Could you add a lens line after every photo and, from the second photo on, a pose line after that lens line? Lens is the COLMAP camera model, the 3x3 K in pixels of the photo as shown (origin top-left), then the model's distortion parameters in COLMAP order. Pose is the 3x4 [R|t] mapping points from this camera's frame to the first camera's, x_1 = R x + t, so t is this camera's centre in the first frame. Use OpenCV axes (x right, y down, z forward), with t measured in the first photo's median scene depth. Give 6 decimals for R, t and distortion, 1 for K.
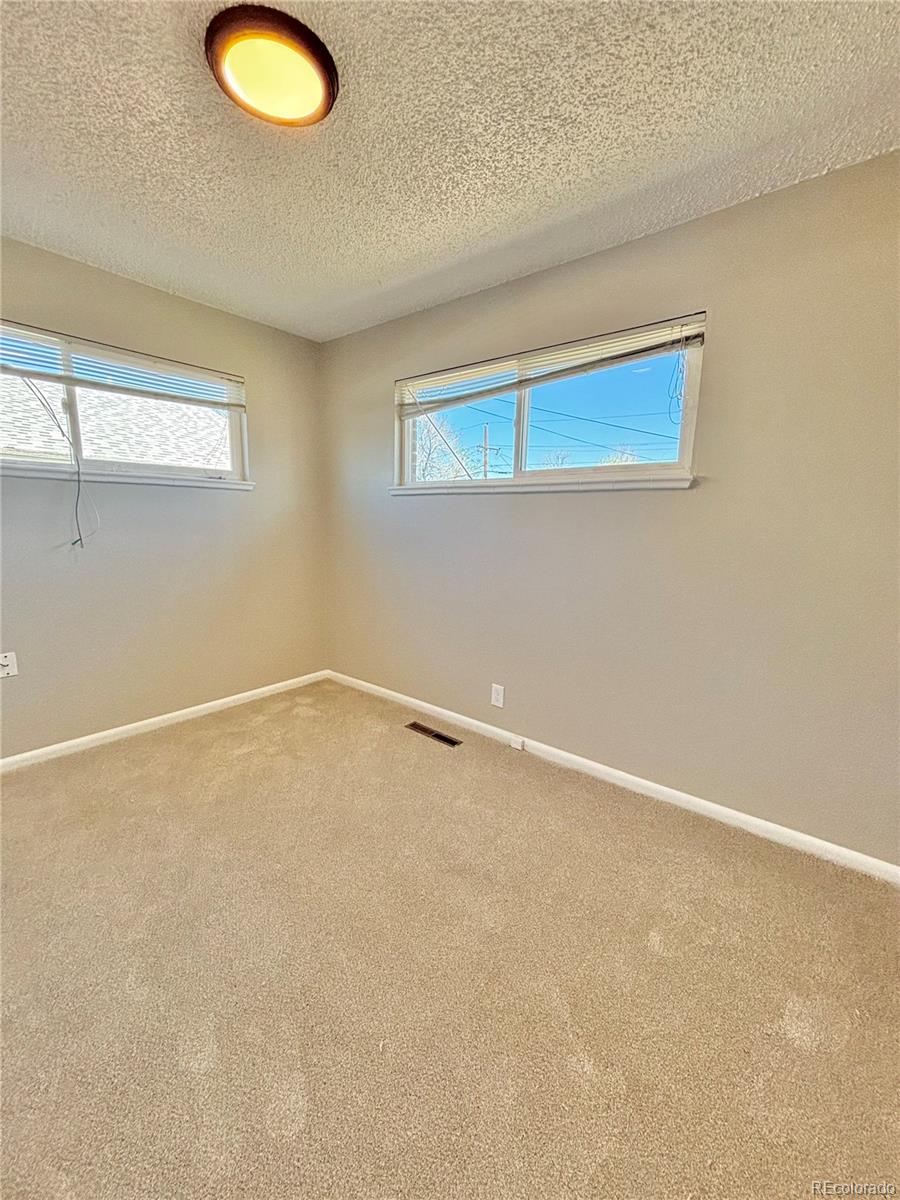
lens RADIAL K [[484.2, 0, 448.4], [0, 484.2, 599.6], [0, 0, 1]] dist [-0.001131, -0.000112]
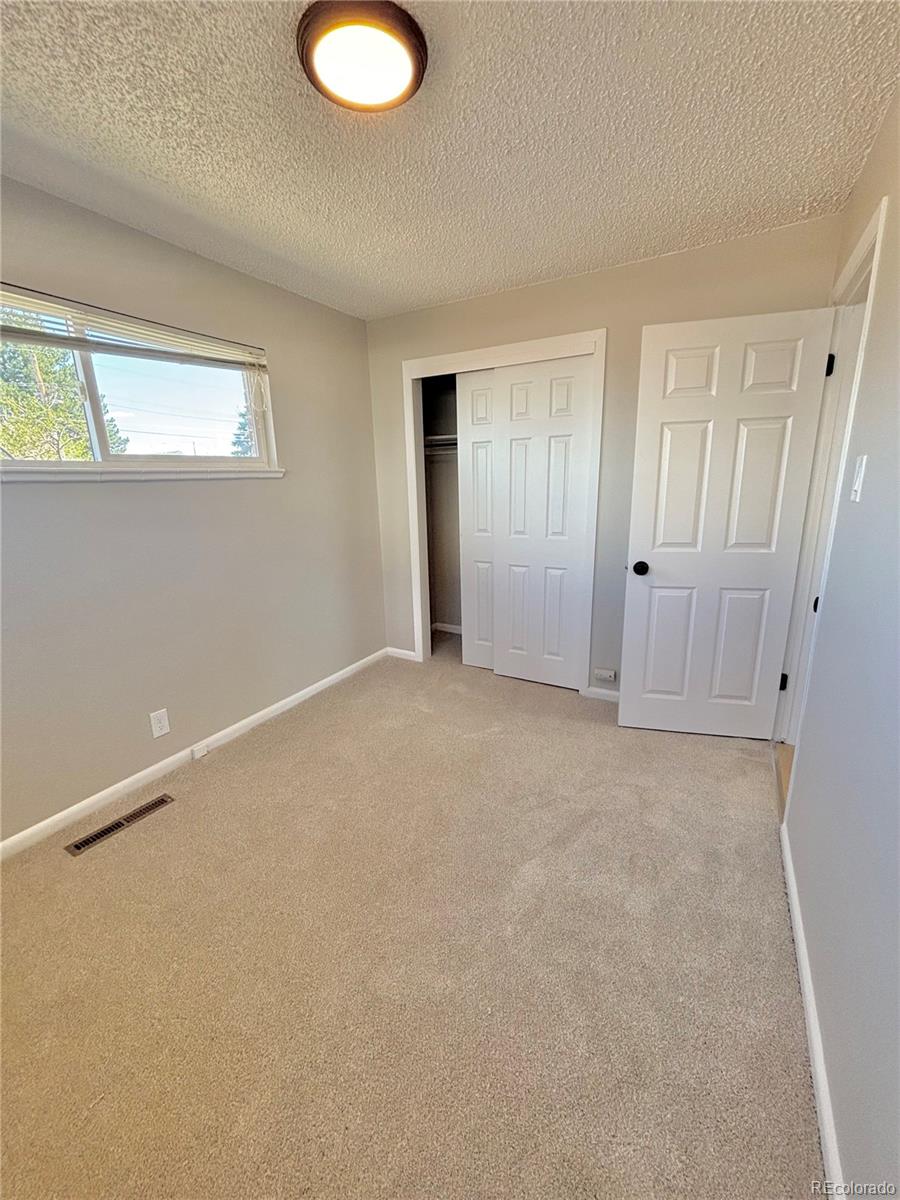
lens RADIAL K [[484.2, 0, 449.2], [0, 484.2, 601.8], [0, 0, 1]] dist [-0.001131, -0.000112]
pose [[-0.179754, -0.245322, 0.952631, -0.754355], [0.204400, 0.937954, 0.280111, -0.135572], [-0.962242, 0.245069, -0.118457, 0.569399]]
